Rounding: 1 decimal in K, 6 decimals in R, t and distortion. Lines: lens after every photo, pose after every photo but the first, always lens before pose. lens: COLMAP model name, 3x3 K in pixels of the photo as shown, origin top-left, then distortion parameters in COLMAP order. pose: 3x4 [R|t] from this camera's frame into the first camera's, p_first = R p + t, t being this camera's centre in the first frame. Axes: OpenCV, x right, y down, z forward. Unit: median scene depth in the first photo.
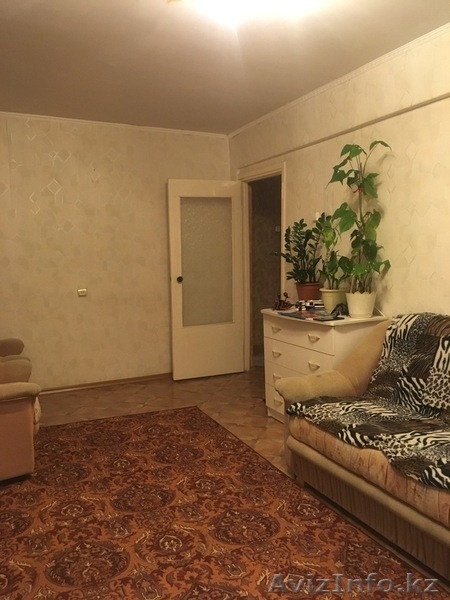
lens RADIAL K [[513.4, 0, 225.5], [0, 513.4, 297.4], [0, 0, 1]] dist [0.102332, -0.146703]
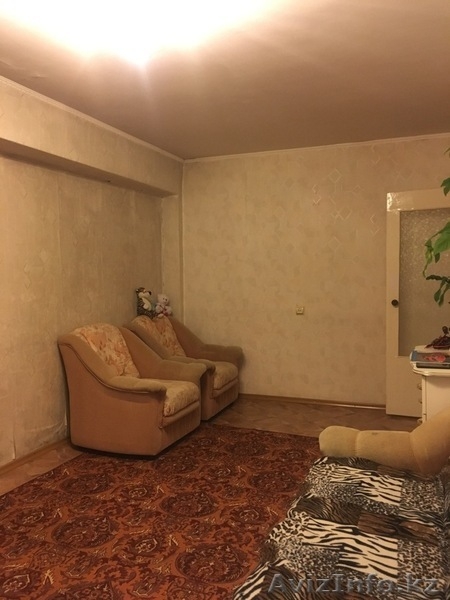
lens RADIAL K [[513.4, 0, 225.5], [0, 513.4, 297.4], [0, 0, 1]] dist [0.102332, -0.146703]
pose [[0.687972, 0.046463, -0.724248, 0.608842], [-0.064167, 0.997934, 0.003068, -0.047894], [0.722895, 0.044362, 0.689533, 0.270734]]
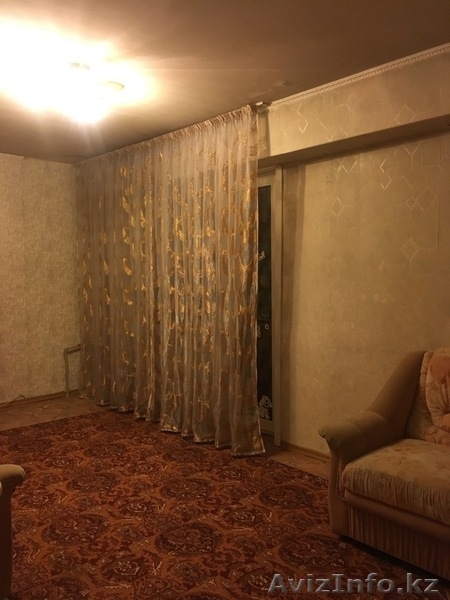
lens RADIAL K [[513.4, 0, 225.5], [0, 513.4, 297.4], [0, 0, 1]] dist [0.102332, -0.146703]
pose [[-0.950782, 0.031680, -0.308238, 0.049842], [-0.007087, 0.992277, 0.123843, -0.150623], [0.309780, 0.119932, -0.943214, 1.725053]]
